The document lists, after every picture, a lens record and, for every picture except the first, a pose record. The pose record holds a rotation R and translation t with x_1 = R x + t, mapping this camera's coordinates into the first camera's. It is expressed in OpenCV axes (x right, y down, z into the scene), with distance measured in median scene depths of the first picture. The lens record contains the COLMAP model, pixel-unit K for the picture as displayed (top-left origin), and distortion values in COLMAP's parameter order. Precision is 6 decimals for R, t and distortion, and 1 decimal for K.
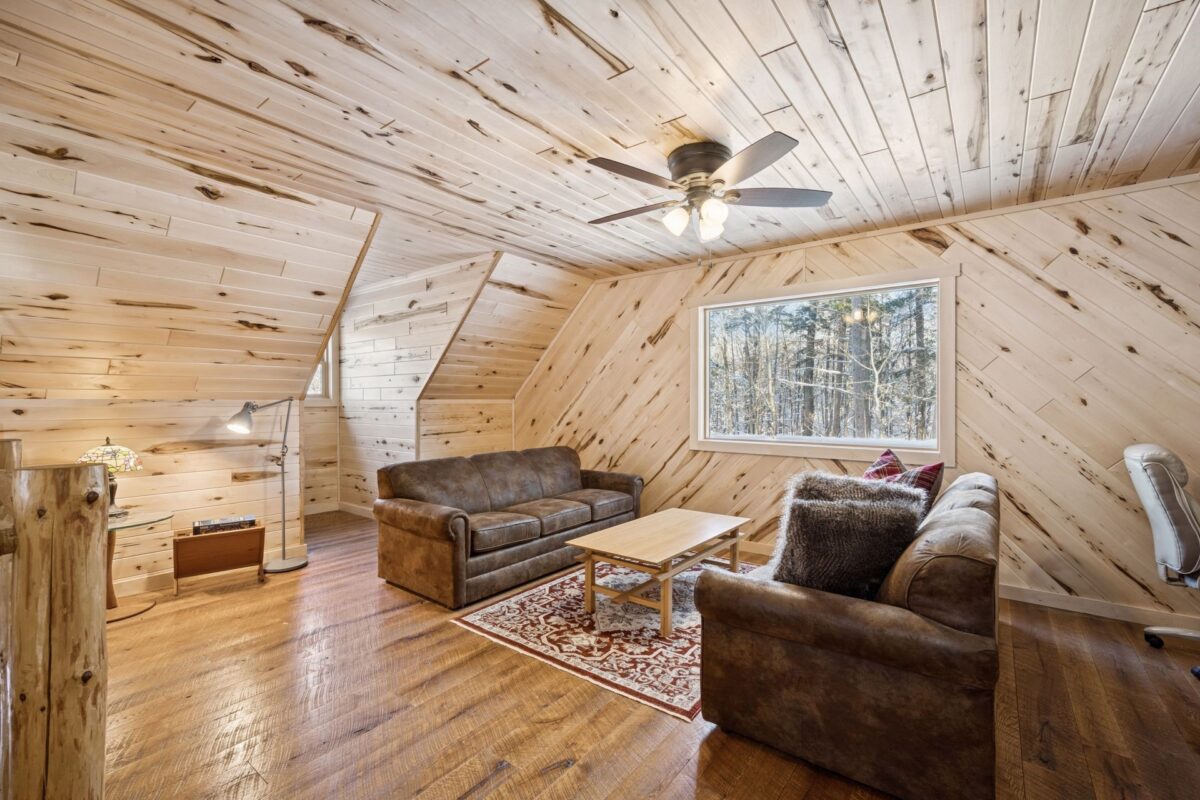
lens RADIAL K [[520.4, 0, 599.9], [0, 520.4, 402.1], [0, 0, 1]] dist [-0.000501, -0.000082]
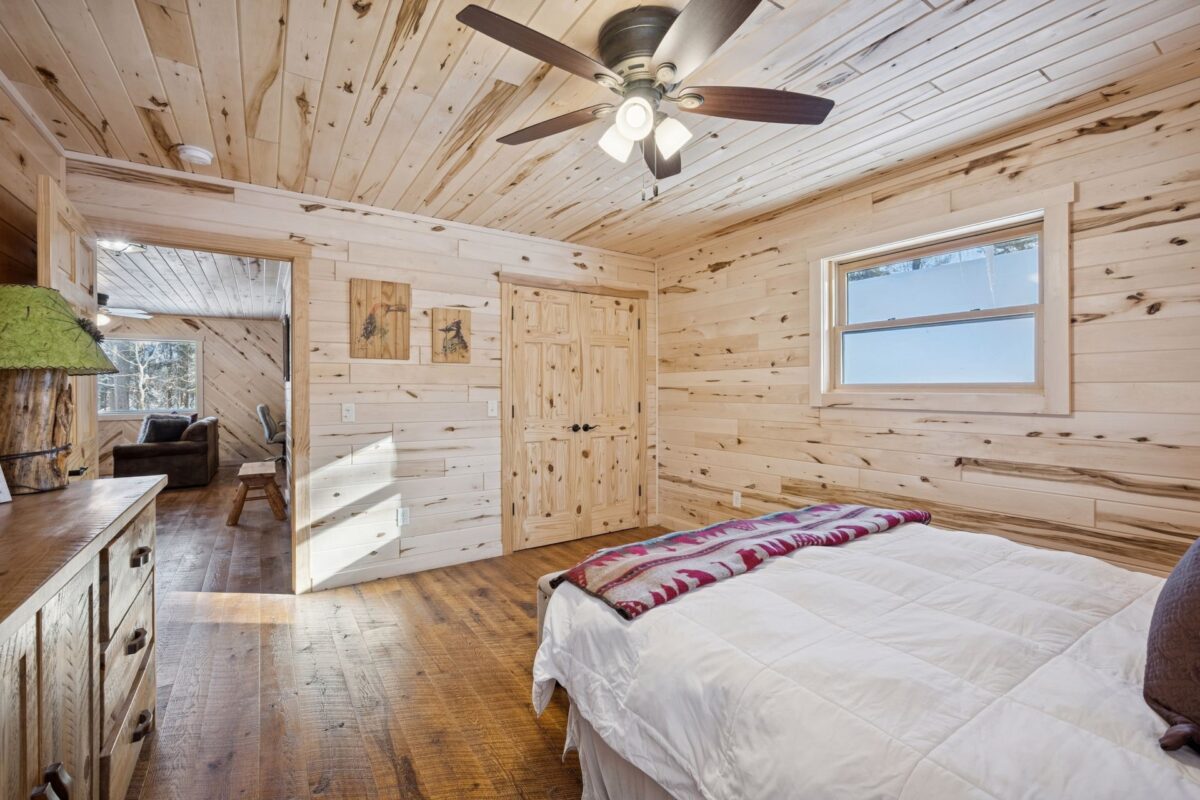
lens RADIAL K [[520.4, 0, 606.7], [0, 520.4, 392.7], [0, 0, 1]] dist [-0.000501, -0.000082]
pose [[0.328109, -0.006047, 0.944621, -1.083373], [0.008357, 0.999959, 0.003499, 0.012187], [-0.944603, 0.006747, 0.328146, -1.718359]]
